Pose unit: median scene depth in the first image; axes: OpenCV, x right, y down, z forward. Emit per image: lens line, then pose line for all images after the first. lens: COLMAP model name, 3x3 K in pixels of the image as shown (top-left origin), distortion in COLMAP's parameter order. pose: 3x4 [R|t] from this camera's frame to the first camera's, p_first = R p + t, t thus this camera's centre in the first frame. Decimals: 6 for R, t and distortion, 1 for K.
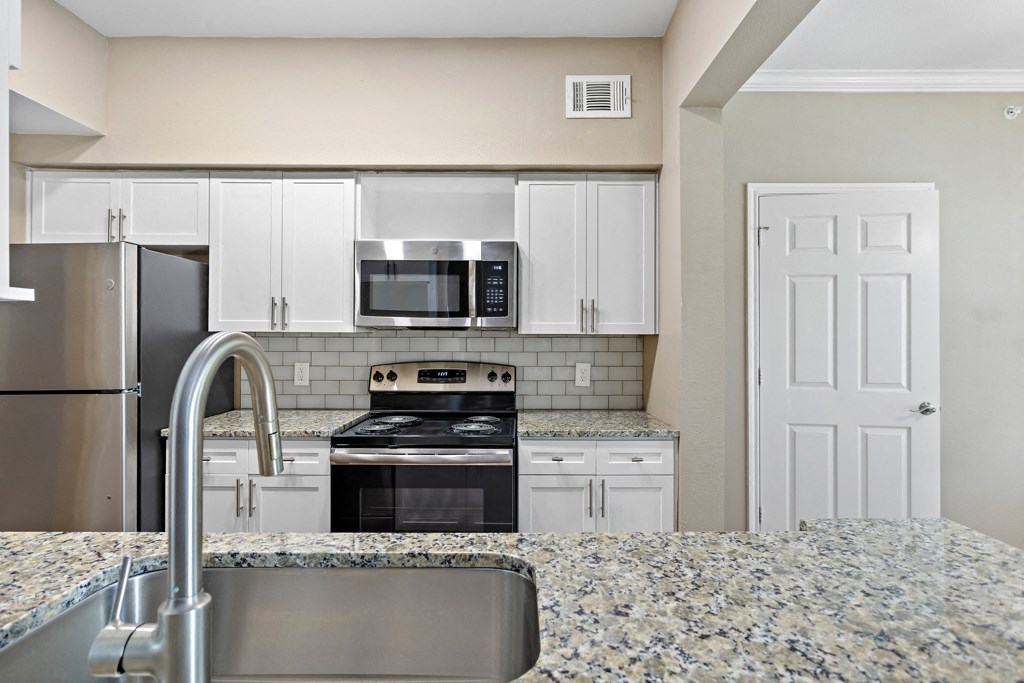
lens RADIAL K [[534.9, 0, 513.4], [0, 534.9, 332.6], [0, 0, 1]] dist [-0.003552, 0.000811]
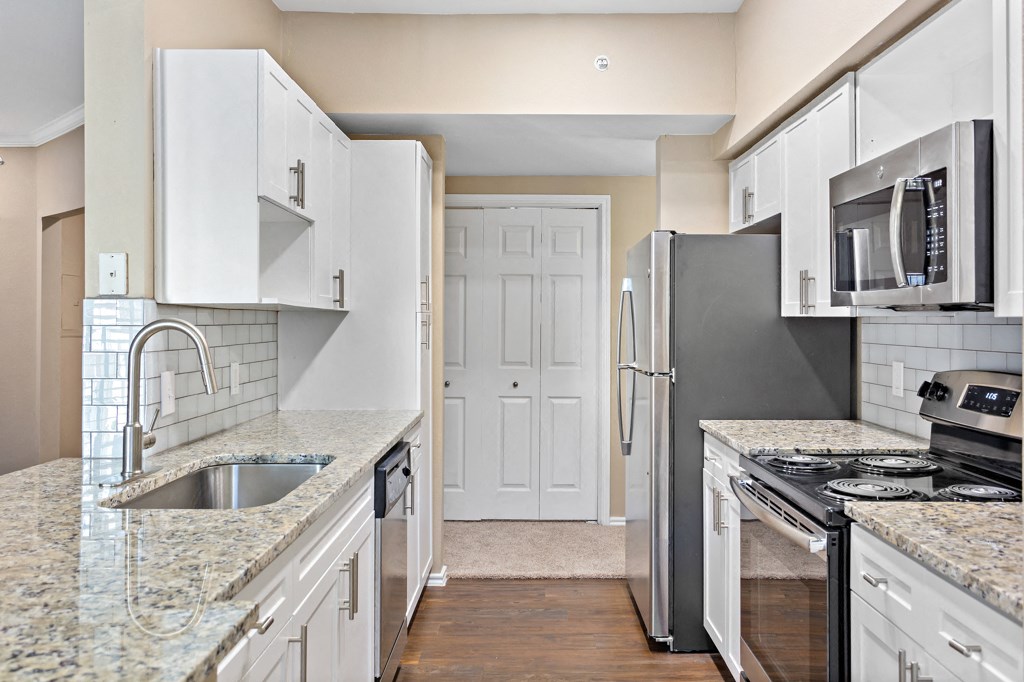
lens RADIAL K [[825.7, 0, 537.2], [0, 825.7, 308.6], [0, 0, 1]] dist [0.005361, 0.008169]
pose [[0.018455, -0.015568, -0.999708, 0.729744], [0.003515, 0.999874, -0.015506, 0.004759], [0.999824, -0.003228, 0.018507, 0.620237]]
